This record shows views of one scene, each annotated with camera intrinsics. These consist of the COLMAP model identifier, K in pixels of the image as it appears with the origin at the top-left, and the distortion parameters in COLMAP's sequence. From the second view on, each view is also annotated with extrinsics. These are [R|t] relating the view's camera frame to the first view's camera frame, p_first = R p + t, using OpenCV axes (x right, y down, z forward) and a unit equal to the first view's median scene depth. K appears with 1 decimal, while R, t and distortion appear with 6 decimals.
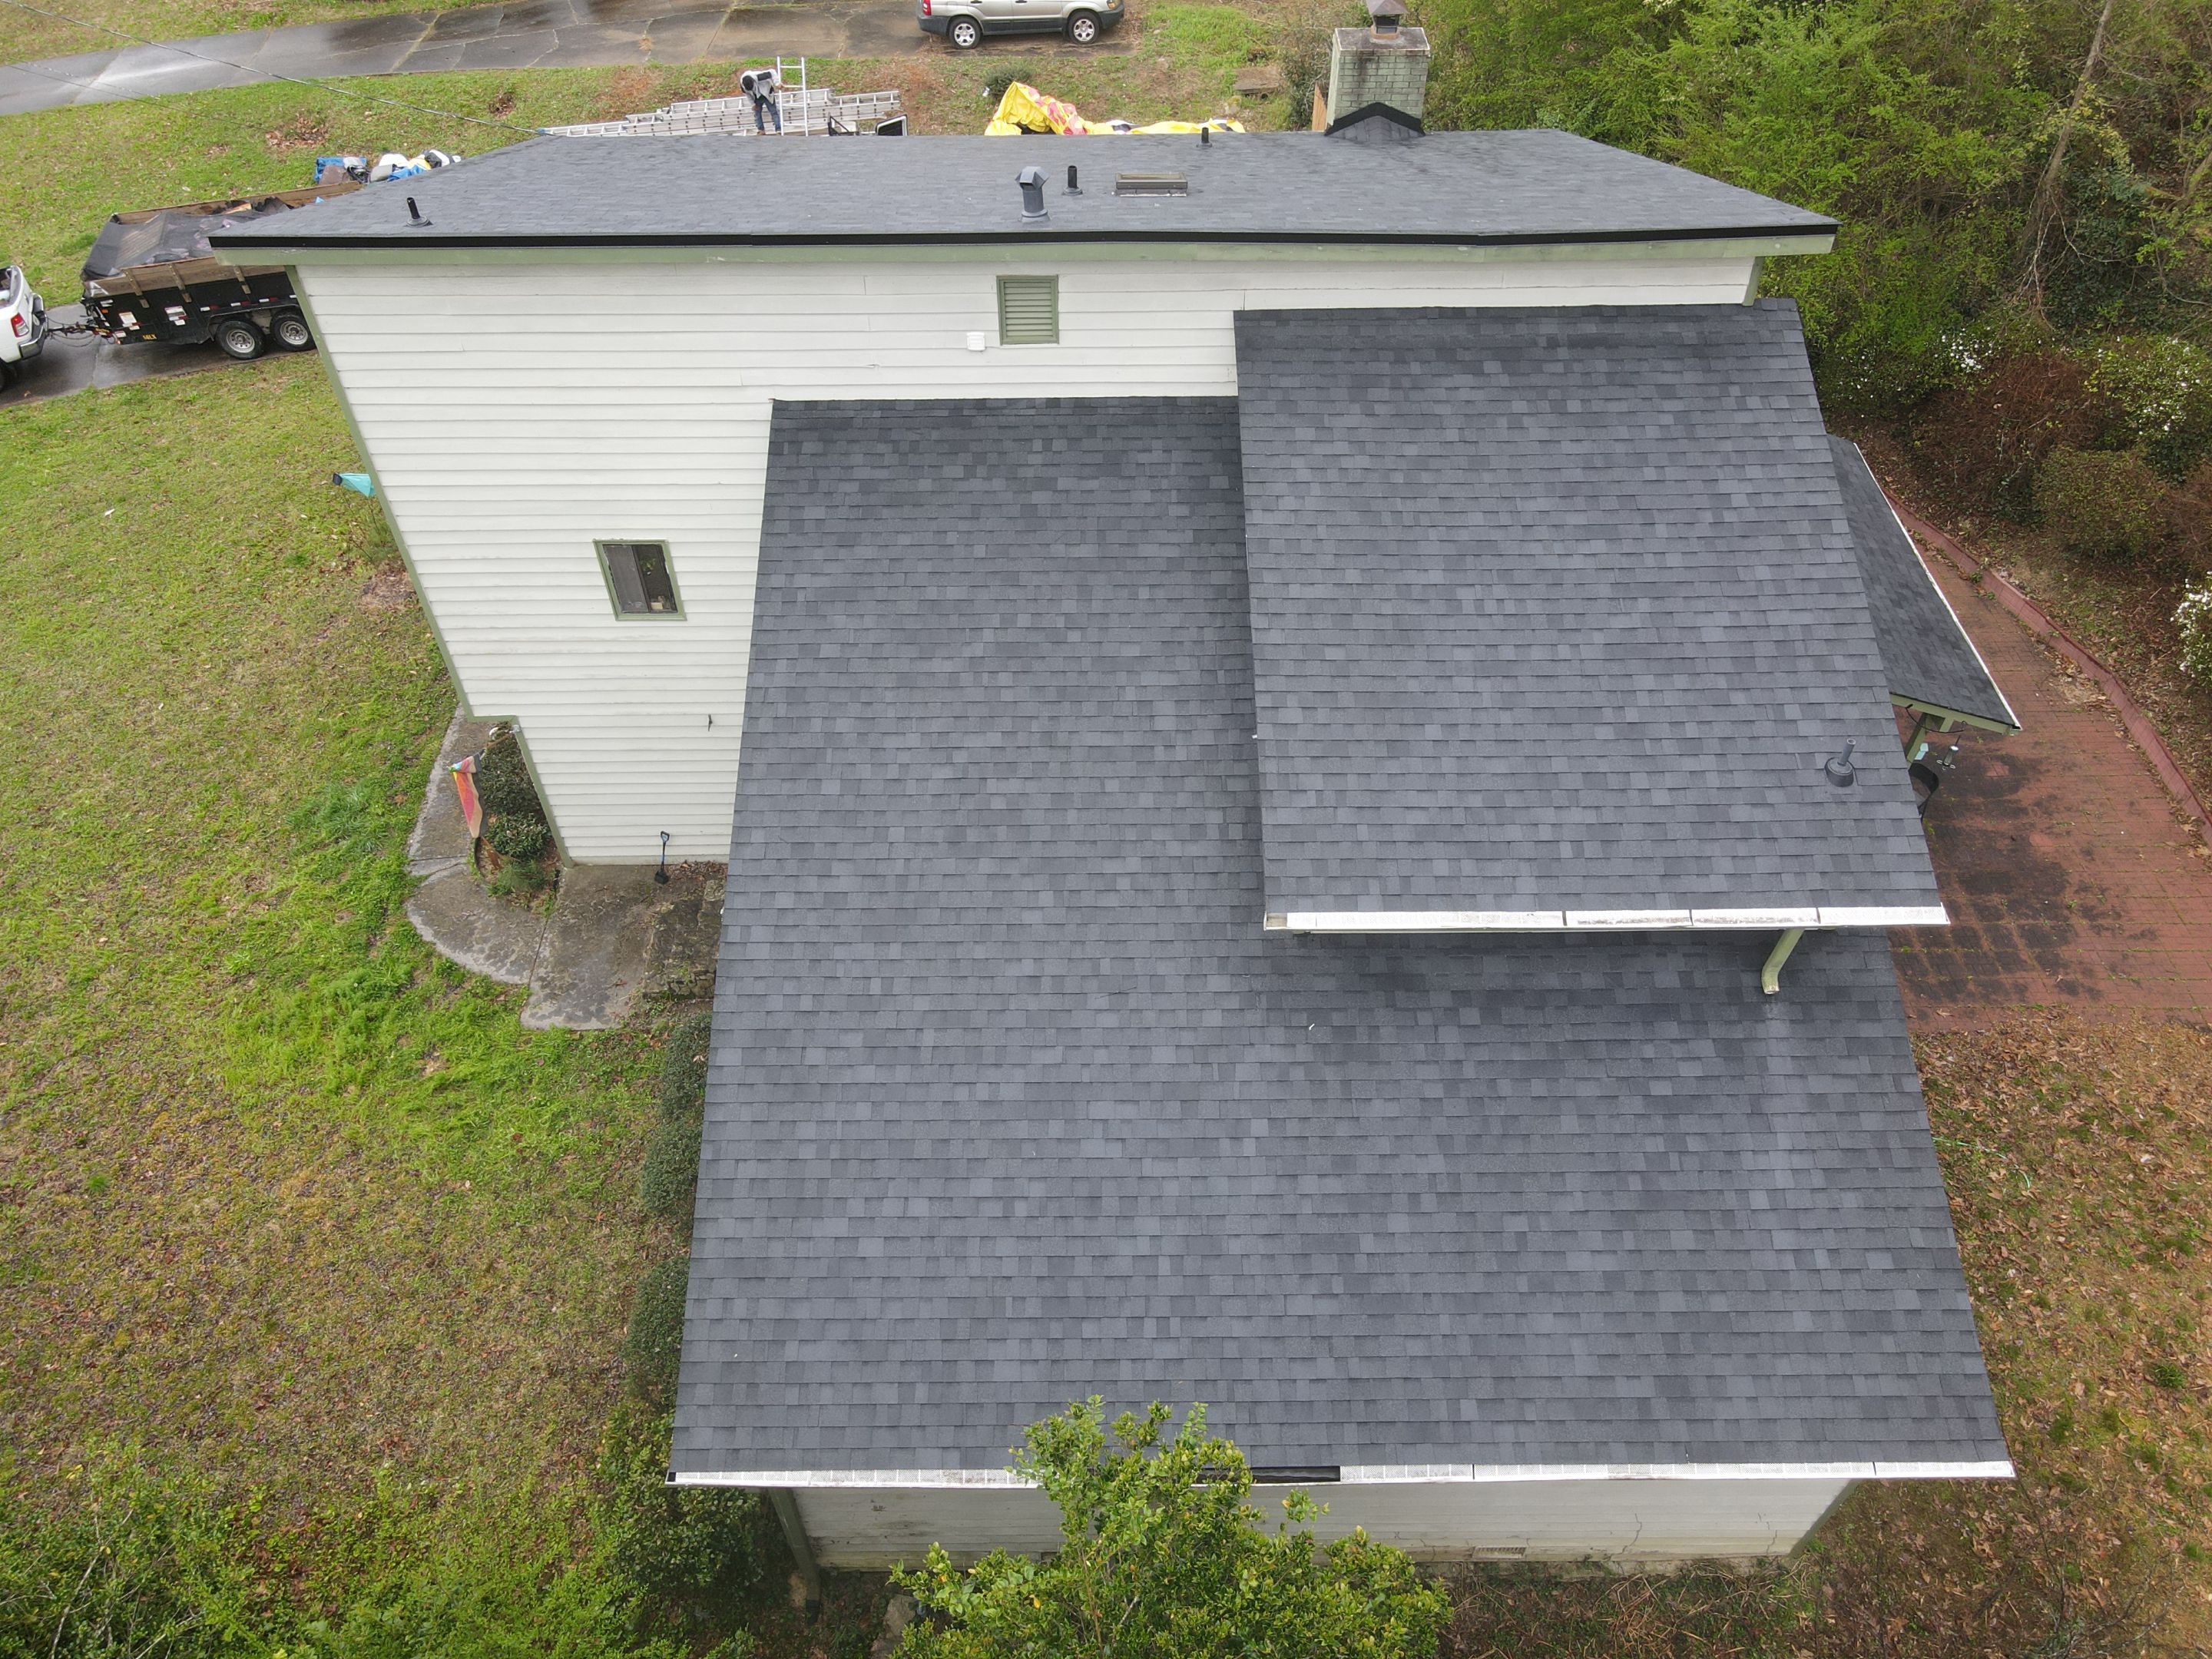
lens RADIAL K [[1612.7, 0, 1099.1], [0, 1612.7, 825.5], [0, 0, 1]] dist [-0.008003, 0.035831]
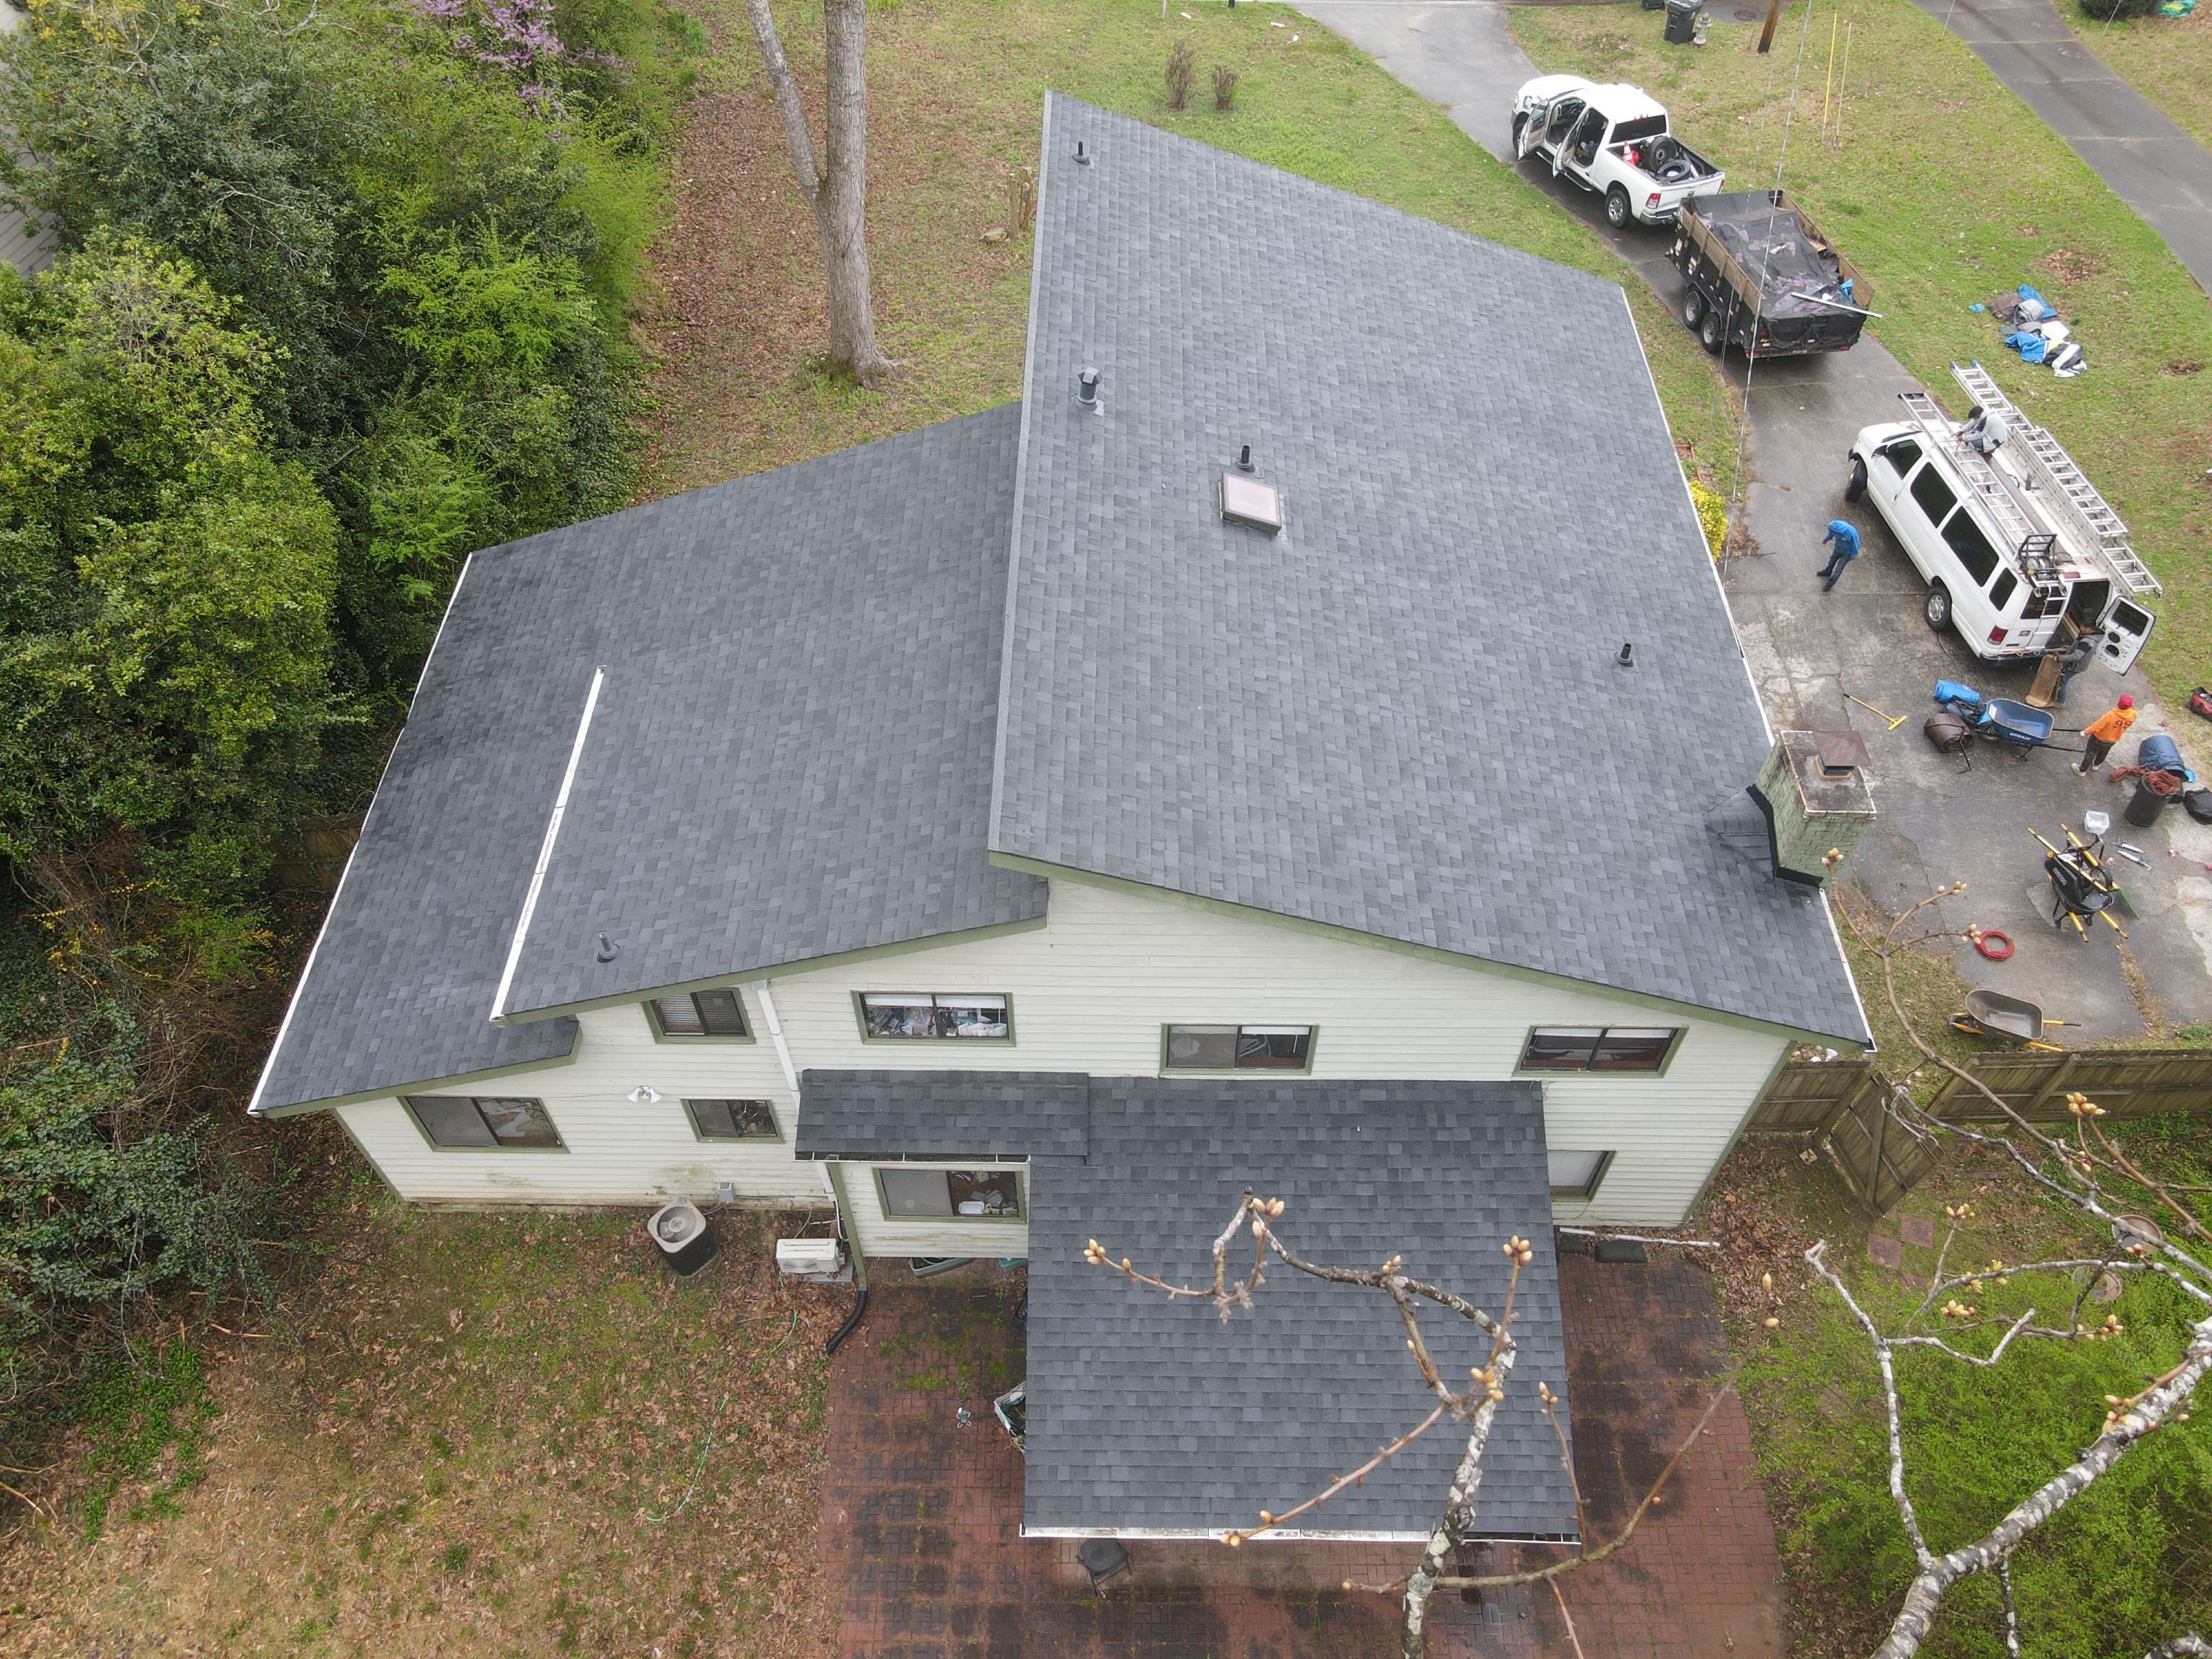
lens RADIAL K [[1621.2, 0, 1104.1], [0, 1621.2, 826.1], [0, 0, 1]] dist [-0.019455, 0.053783]
pose [[-0.022006, 0.777128, -0.628958, 1.019891], [-0.724981, 0.420791, 0.545286, -0.925510], [0.688417, 0.467982, 0.554144, 0.423635]]
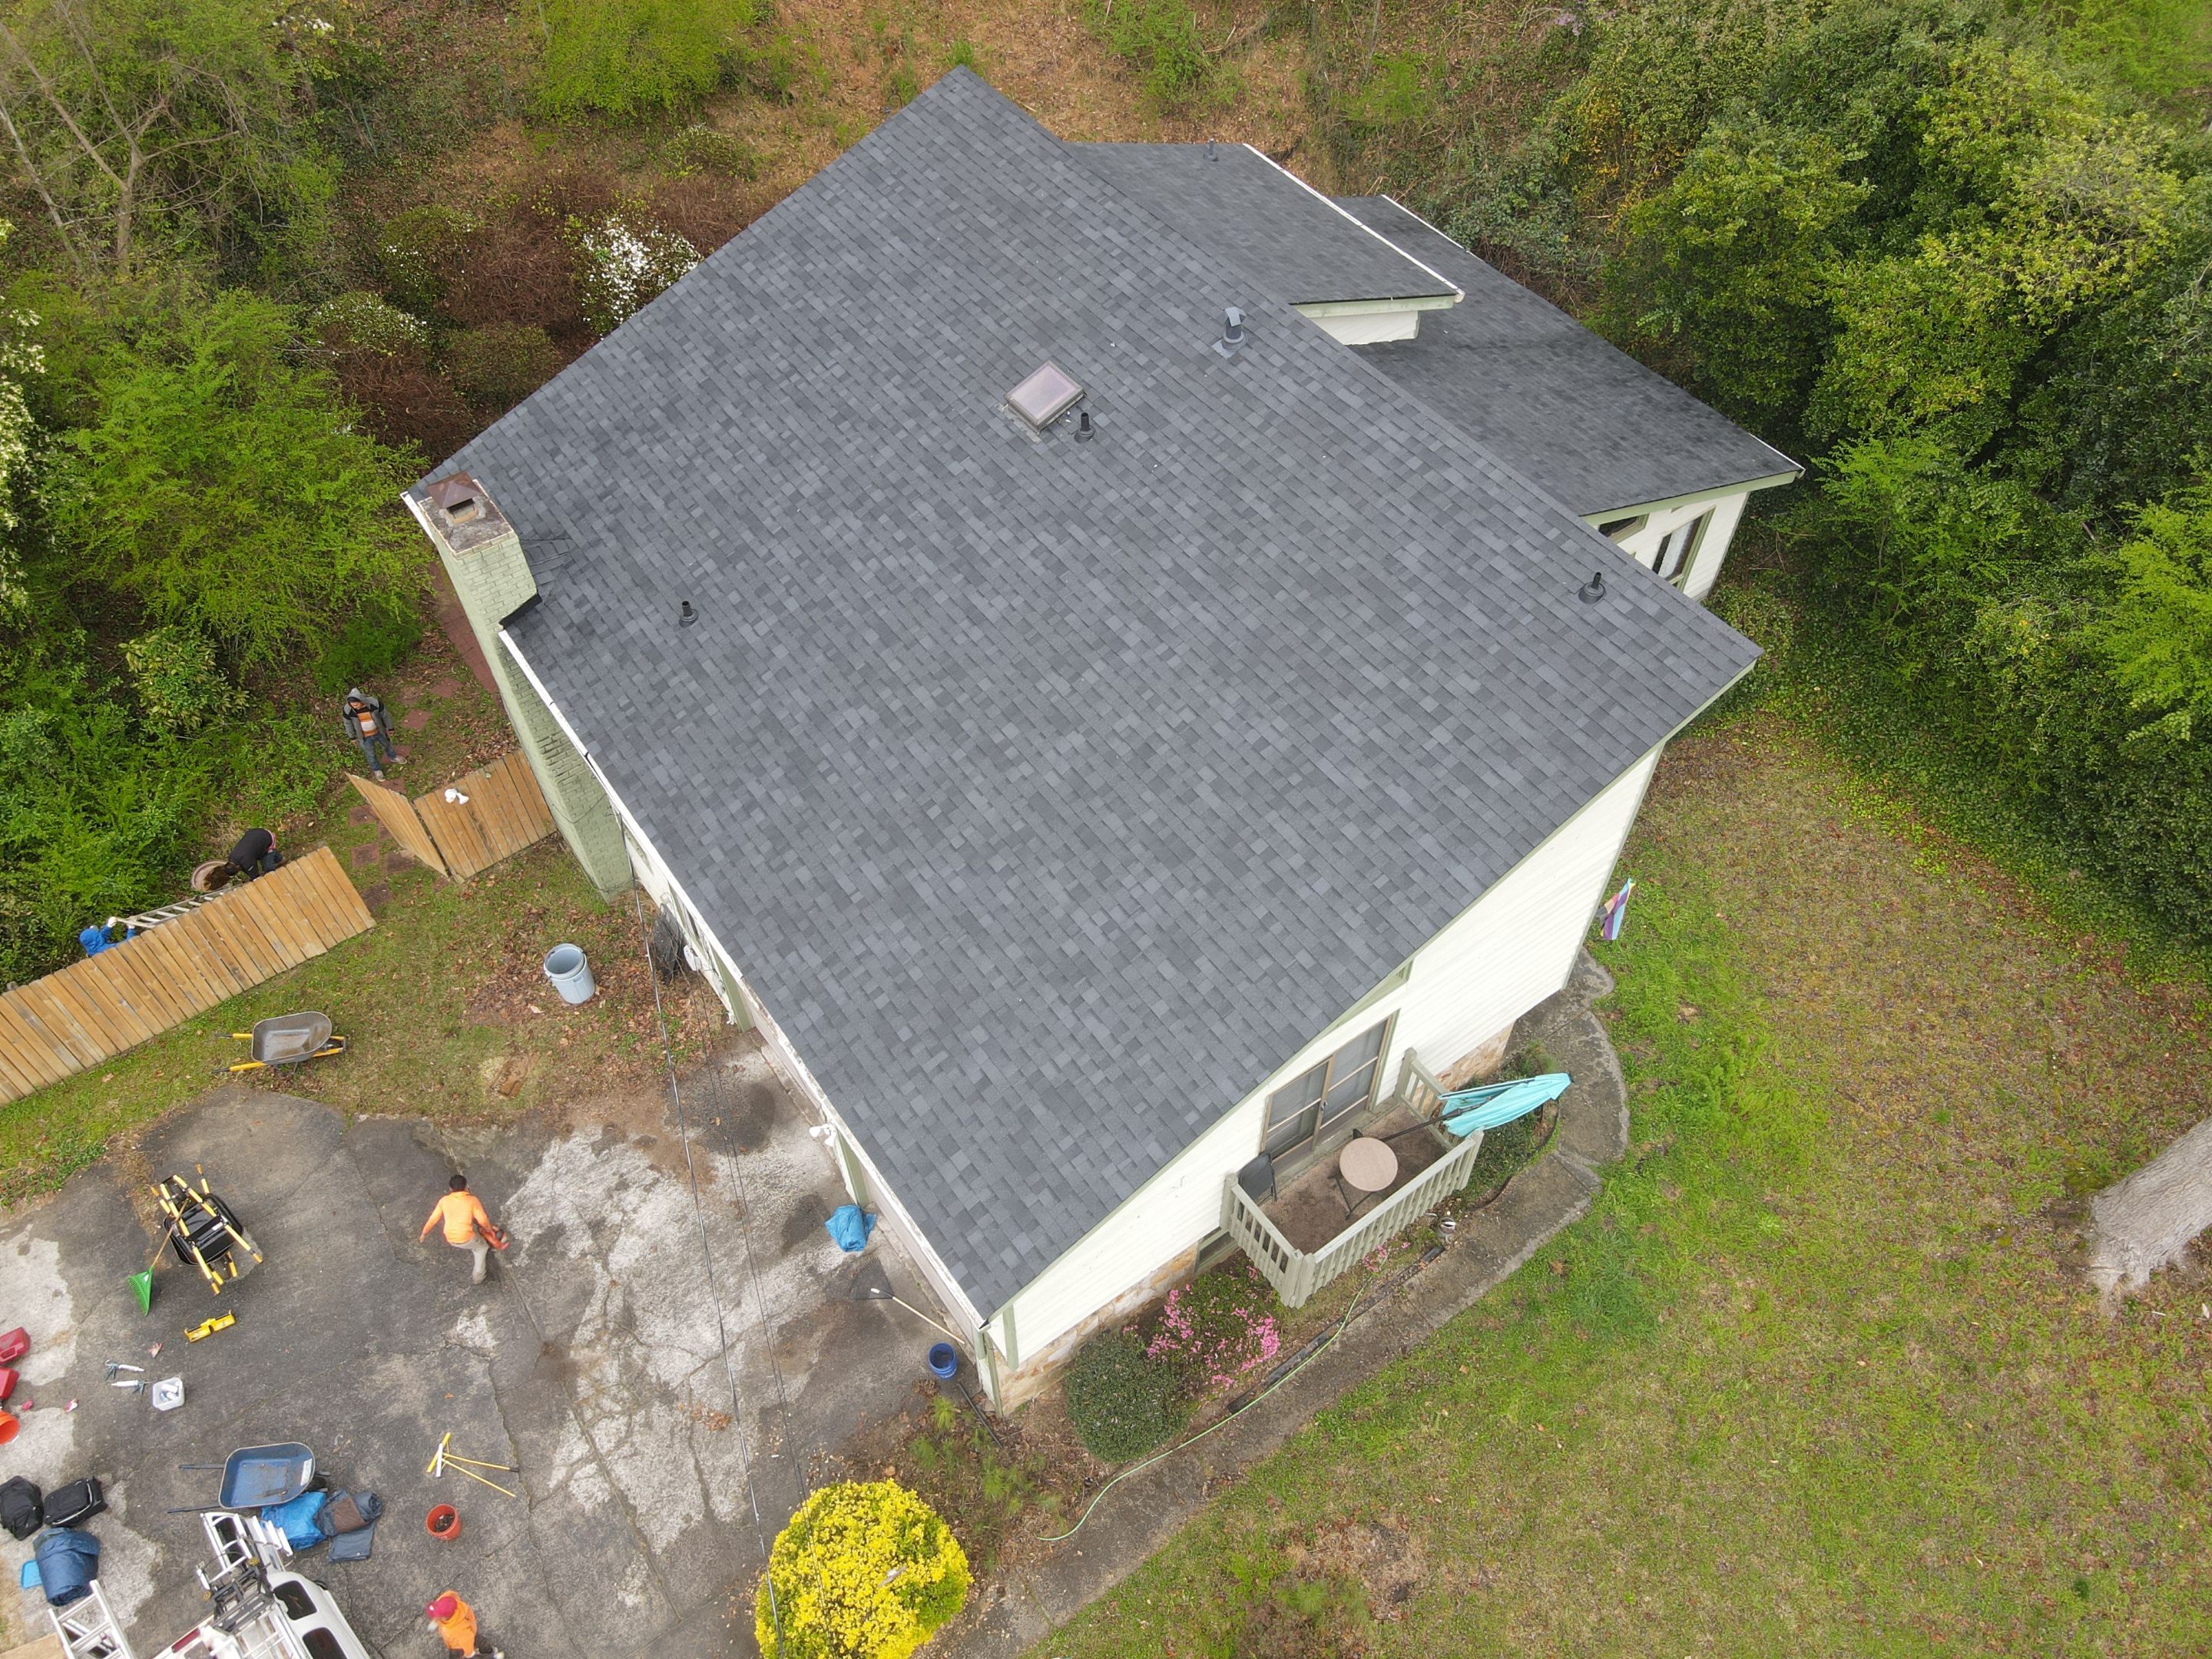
lens RADIAL K [[1621.2, 0, 1104.1], [0, 1621.2, 826.1], [0, 0, 1]] dist [-0.019455, 0.053783]
pose [[-0.582900, -0.631446, 0.511374, -0.855848], [0.594214, 0.097982, 0.798316, -1.381192], [-0.554199, 0.769204, 0.318100, 0.910279]]
